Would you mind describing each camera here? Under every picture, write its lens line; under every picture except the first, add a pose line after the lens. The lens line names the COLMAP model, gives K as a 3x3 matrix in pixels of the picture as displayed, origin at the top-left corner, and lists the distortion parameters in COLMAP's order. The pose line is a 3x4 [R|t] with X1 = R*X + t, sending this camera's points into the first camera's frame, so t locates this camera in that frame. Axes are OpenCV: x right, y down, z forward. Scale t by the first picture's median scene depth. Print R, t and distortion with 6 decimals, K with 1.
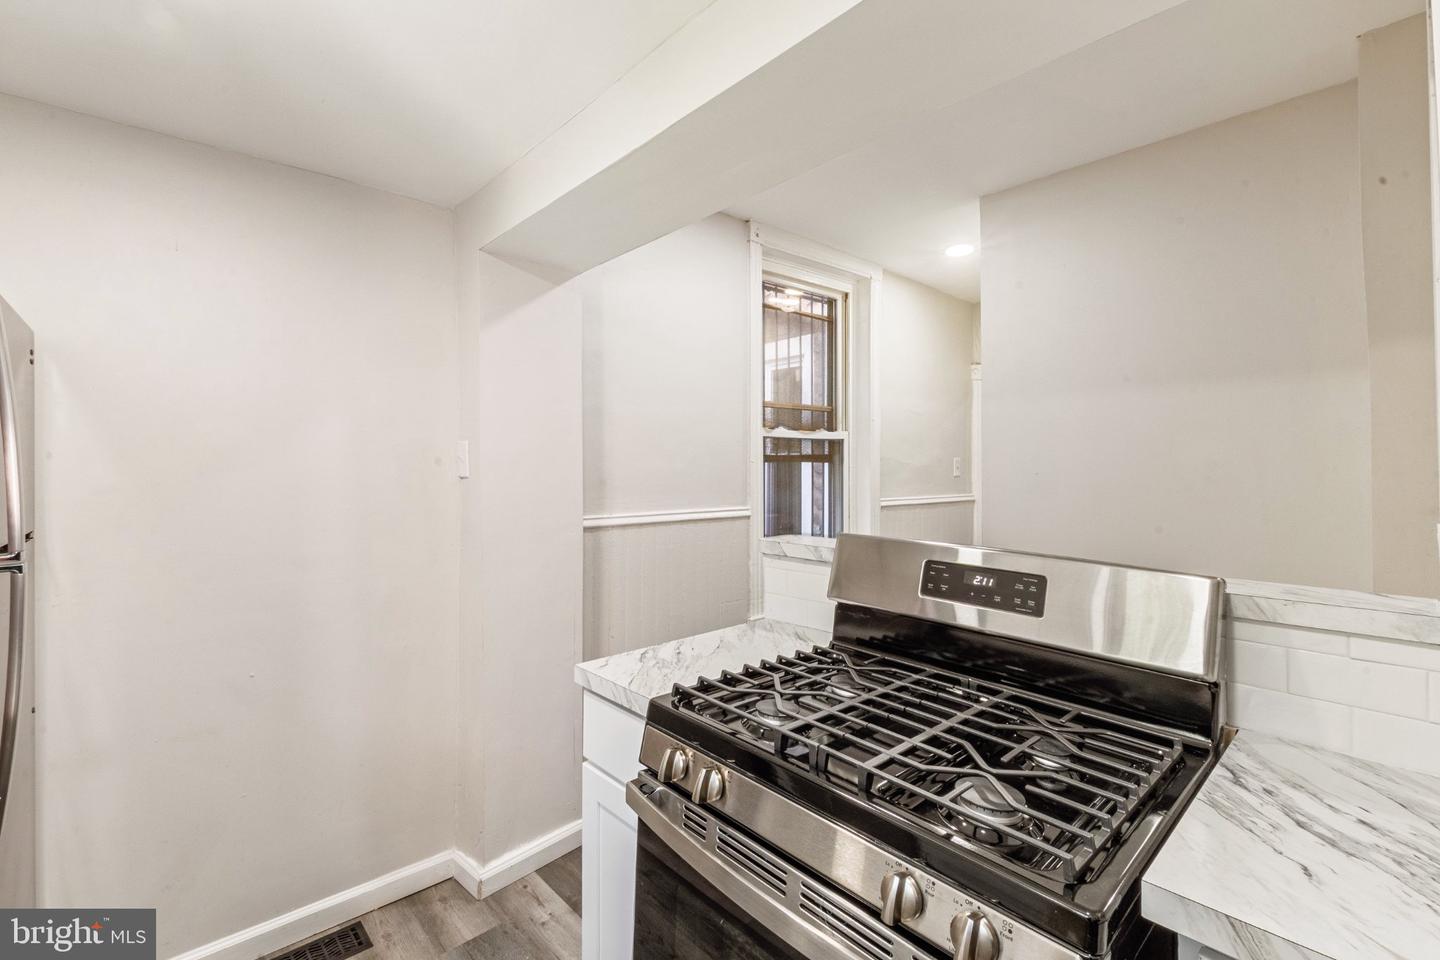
lens RADIAL K [[625.1, 0, 713.2], [0, 625.1, 471.6], [0, 0, 1]] dist [0.009352, -0.004777]
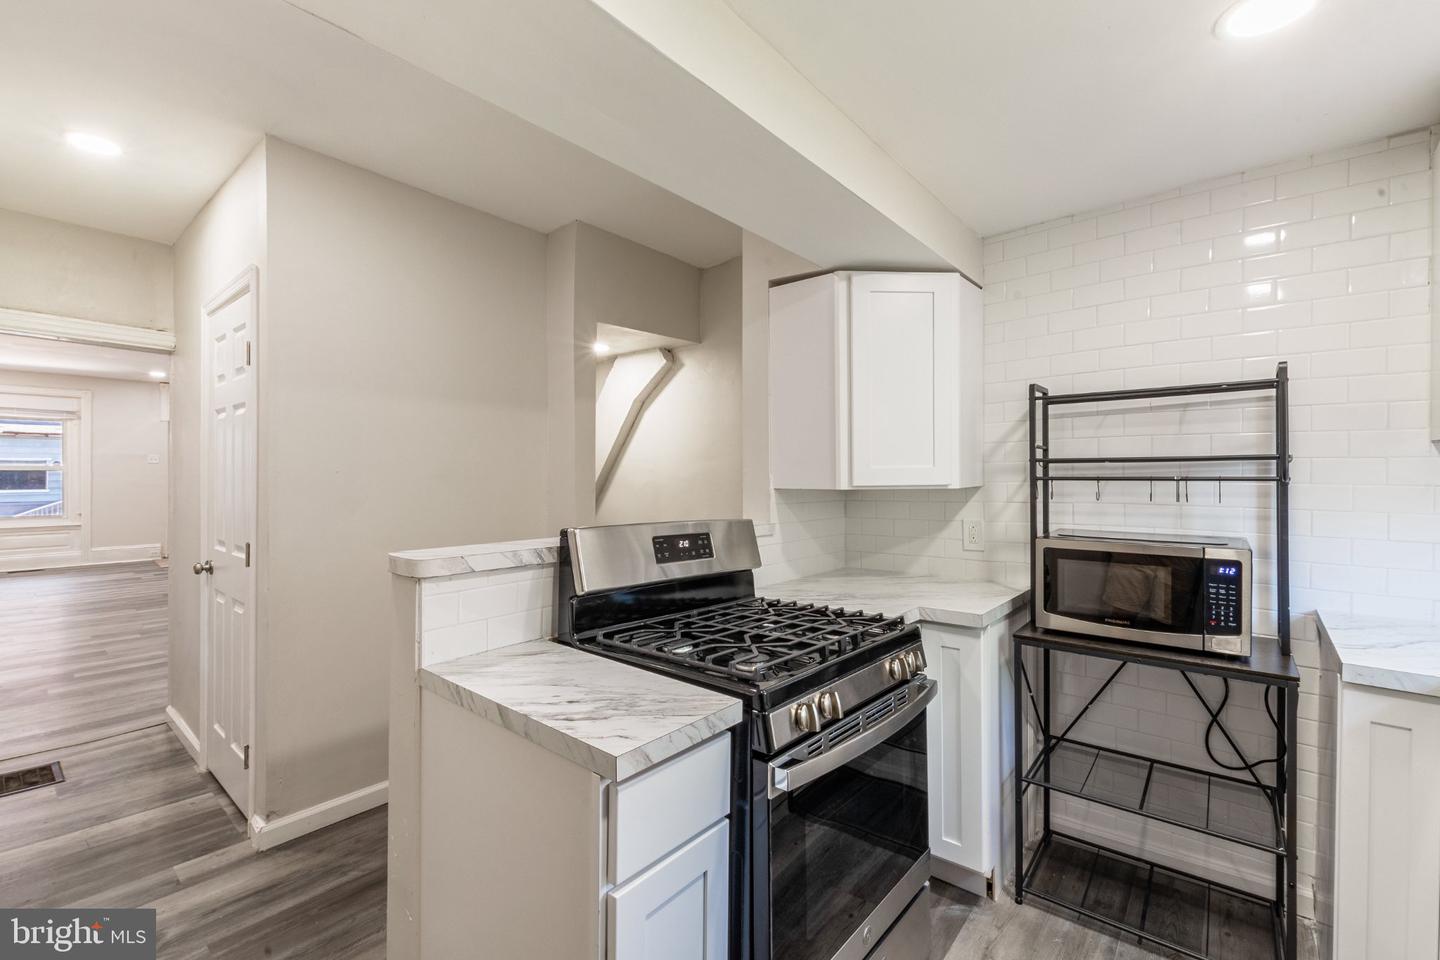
lens RADIAL K [[625.1, 0, 713.2], [0, 625.1, 471.6], [0, 0, 1]] dist [0.009352, -0.004777]
pose [[-0.128430, 0.000257, 0.991719, -0.955748], [-0.001093, 0.999999, -0.000401, 0.007648], [-0.991718, -0.001136, -0.128429, 1.054582]]
